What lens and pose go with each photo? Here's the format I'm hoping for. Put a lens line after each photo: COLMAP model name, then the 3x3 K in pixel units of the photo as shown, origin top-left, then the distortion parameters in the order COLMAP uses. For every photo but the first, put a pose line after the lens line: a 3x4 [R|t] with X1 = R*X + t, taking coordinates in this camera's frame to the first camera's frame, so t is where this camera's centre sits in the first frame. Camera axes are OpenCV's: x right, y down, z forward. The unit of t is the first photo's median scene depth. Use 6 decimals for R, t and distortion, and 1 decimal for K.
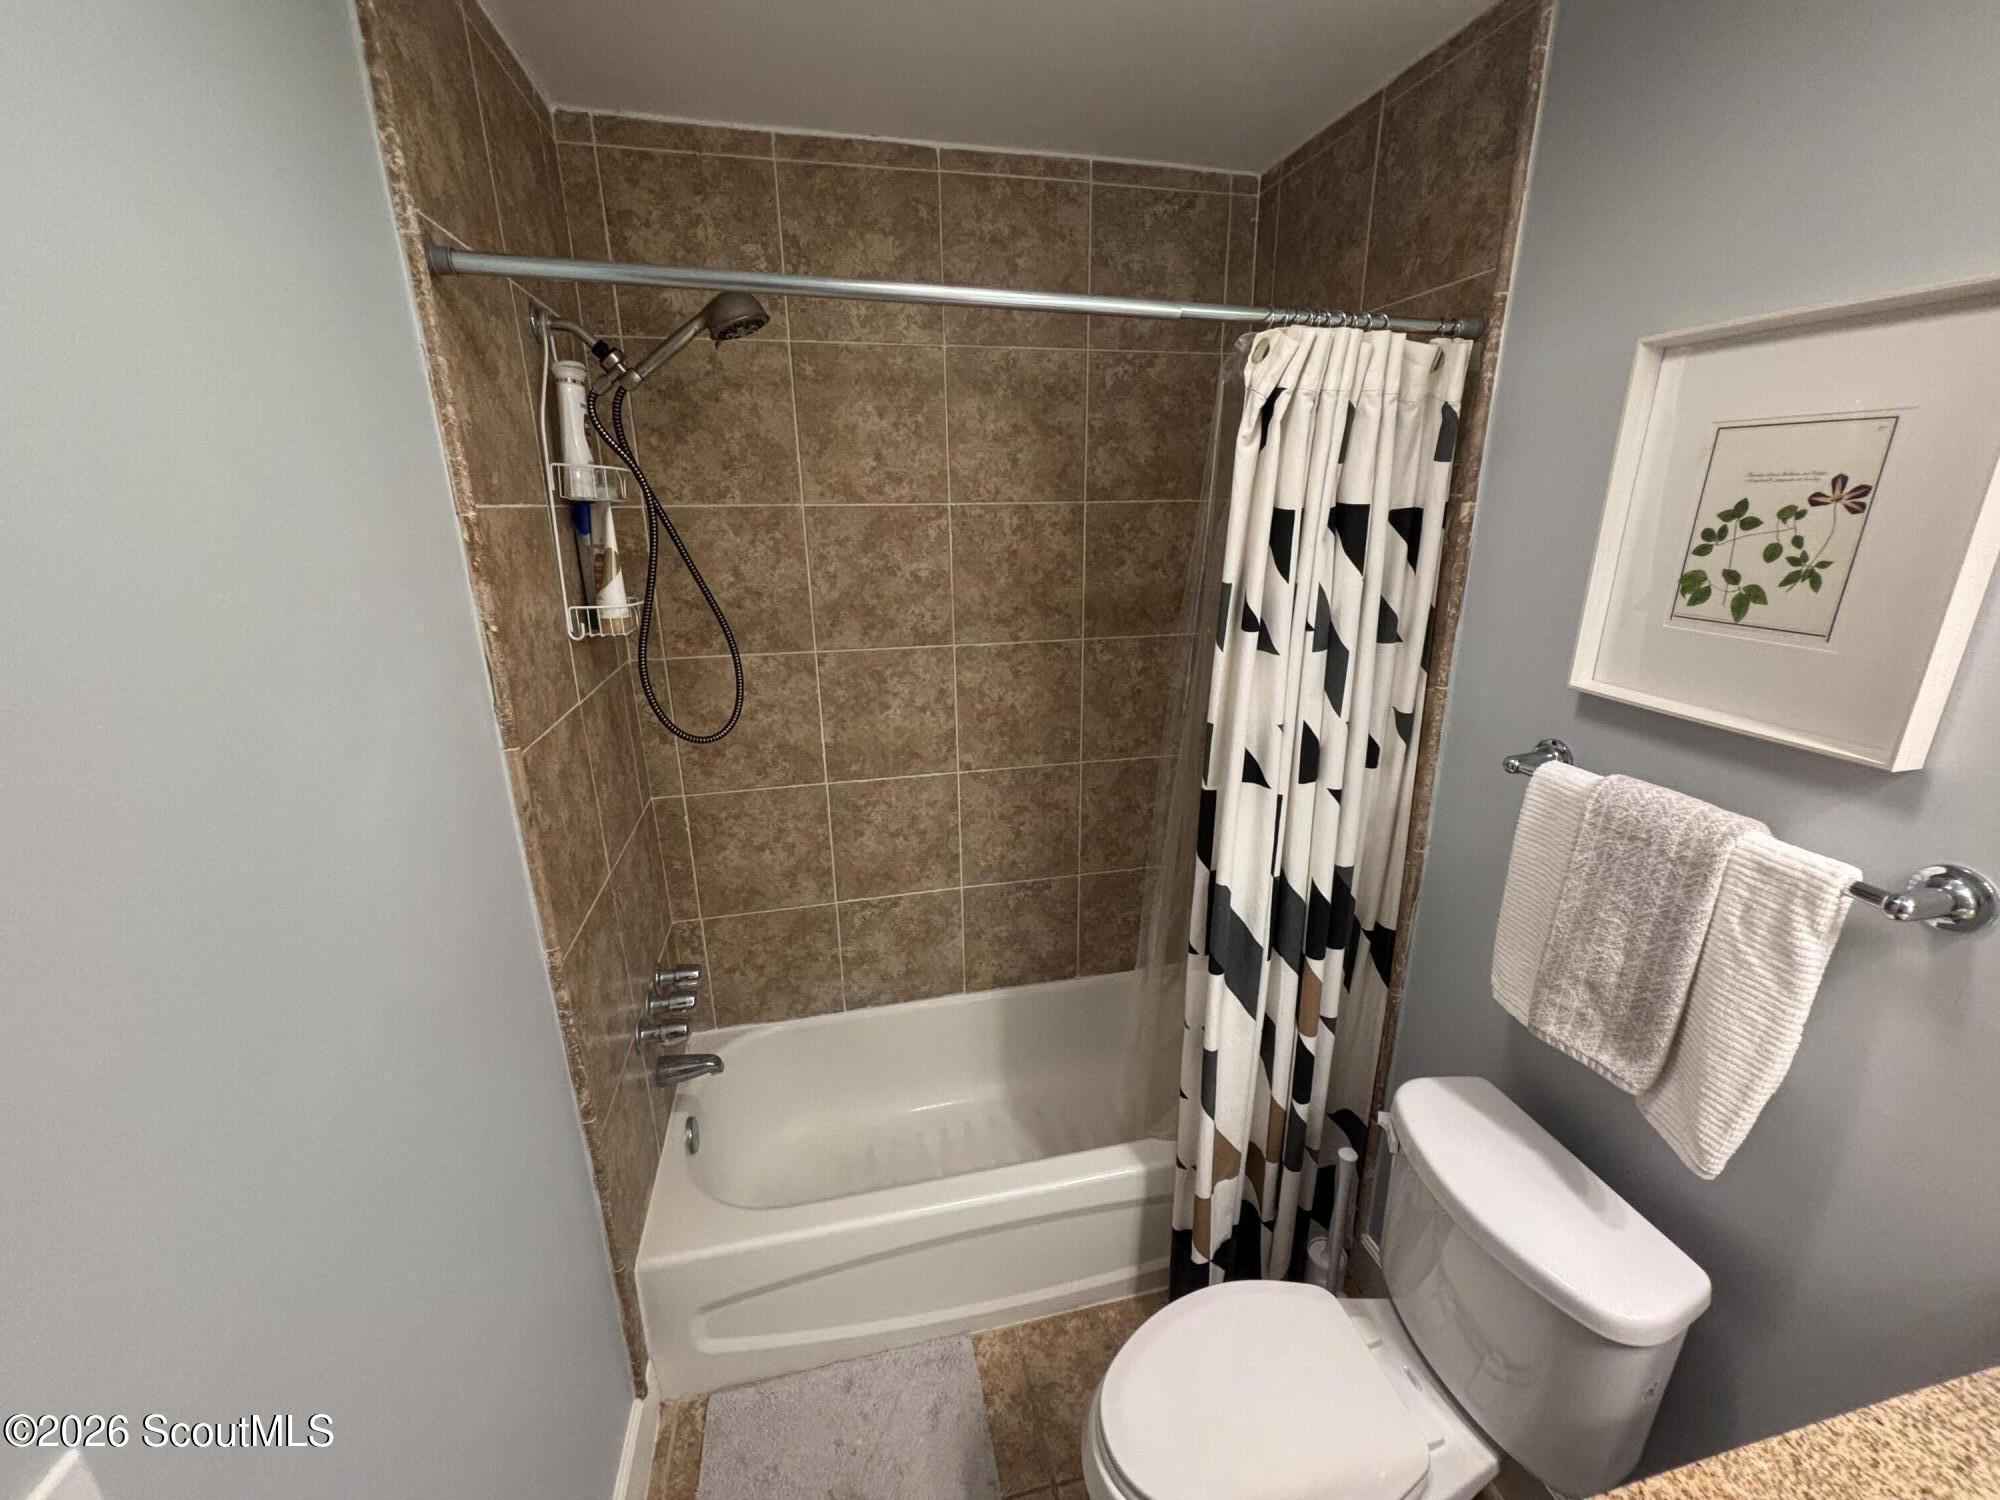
lens RADIAL K [[804.6, 0, 1008.8], [0, 804.6, 751.1], [0, 0, 1]] dist [-0.007530, 0.004433]
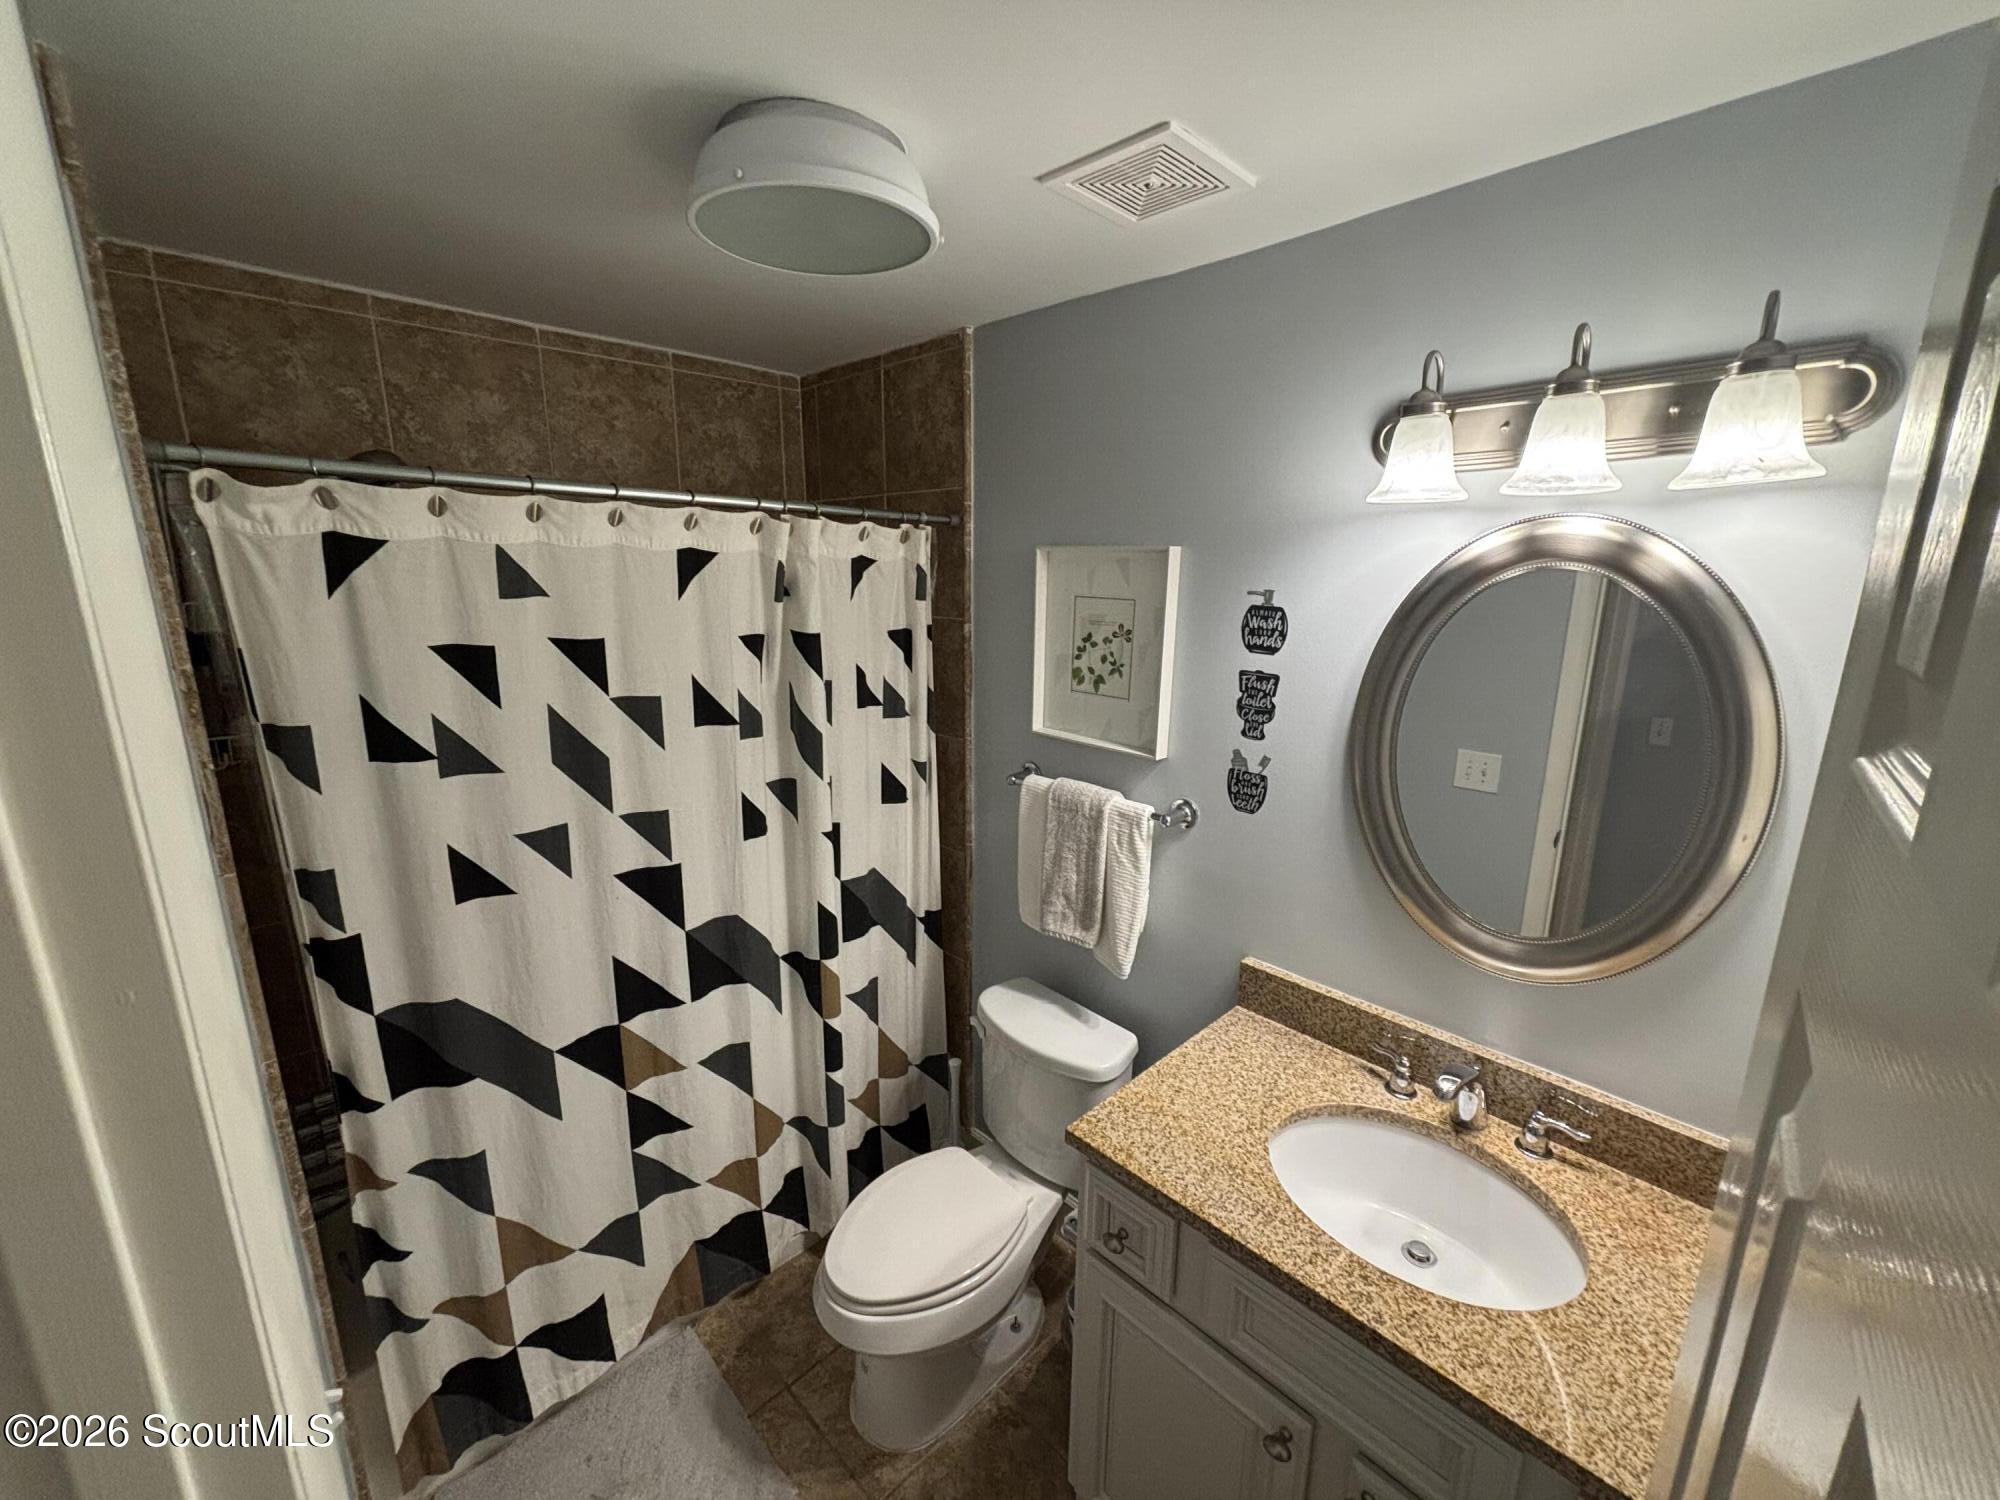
lens RADIAL K [[804.6, 0, 1008.8], [0, 804.6, 751.1], [0, 0, 1]] dist [-0.007530, 0.004433]
pose [[0.846650, -0.101021, 0.522474, -0.299811], [0.139153, 0.989682, -0.034135, 0.016383], [-0.513635, 0.101604, 0.851972, -0.521369]]
